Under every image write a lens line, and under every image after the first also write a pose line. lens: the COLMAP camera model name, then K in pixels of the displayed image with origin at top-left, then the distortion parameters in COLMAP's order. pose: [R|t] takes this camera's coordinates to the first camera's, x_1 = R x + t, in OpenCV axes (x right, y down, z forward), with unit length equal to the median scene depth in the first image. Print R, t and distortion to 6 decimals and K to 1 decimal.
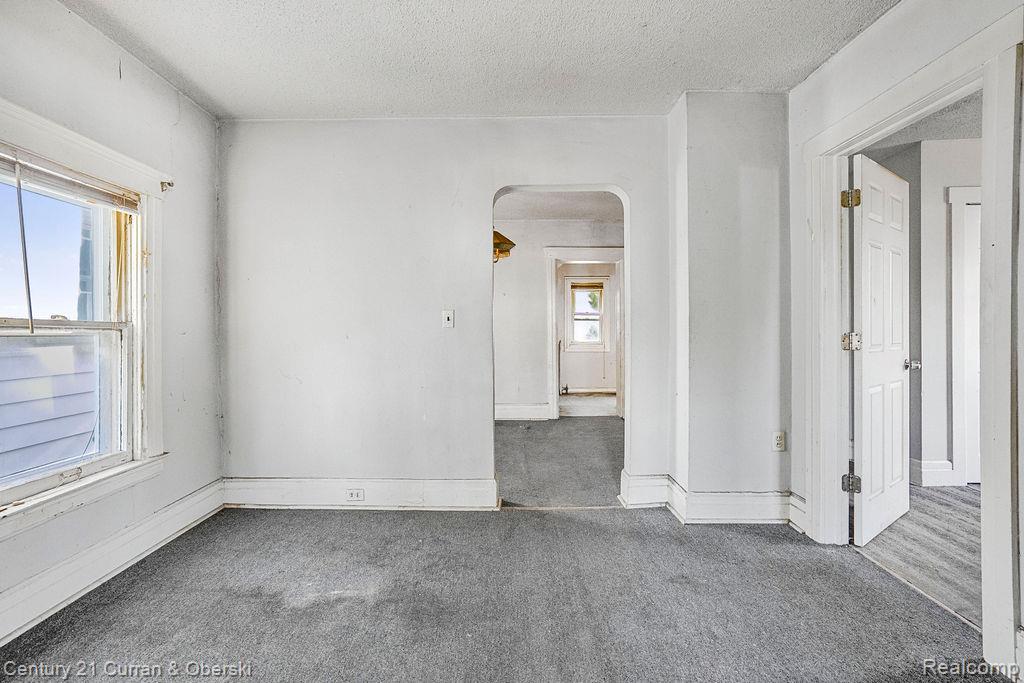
lens RADIAL K [[462.8, 0, 512.0], [0, 462.8, 341.5], [0, 0, 1]] dist [0.028793, 0.000093]
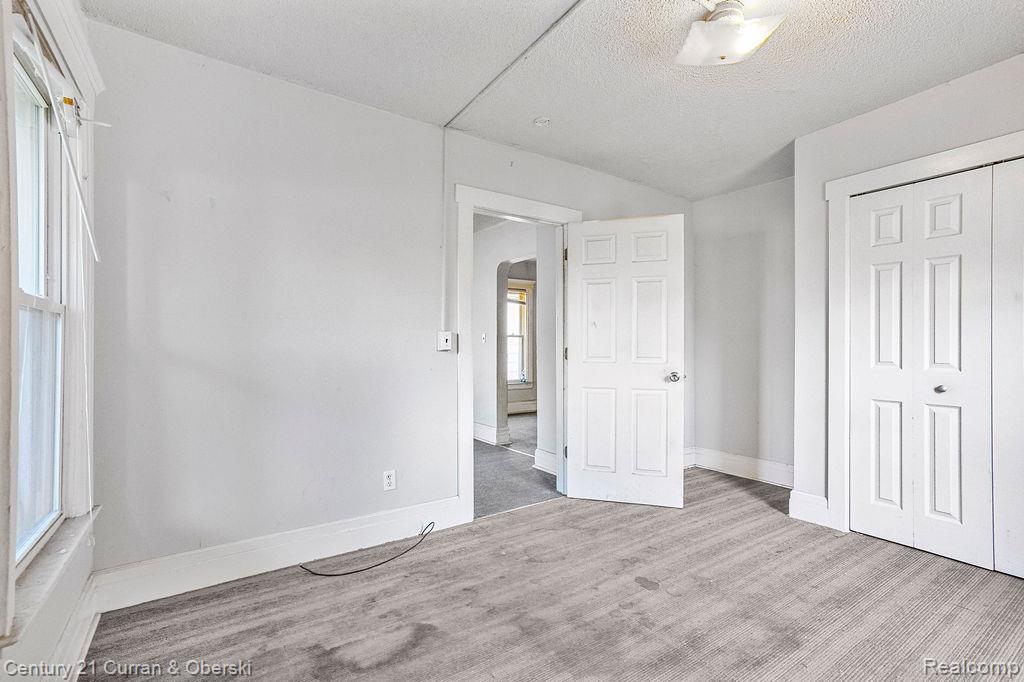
lens RADIAL K [[462.8, 0, 512.0], [0, 462.8, 341.0], [0, 0, 1]] dist [0.028793, 0.000093]
pose [[0.547076, -0.000884, -0.837083, 0.550450], [-0.023287, 0.999596, -0.016274, -0.002957], [0.836759, 0.028396, 0.546834, 0.024599]]
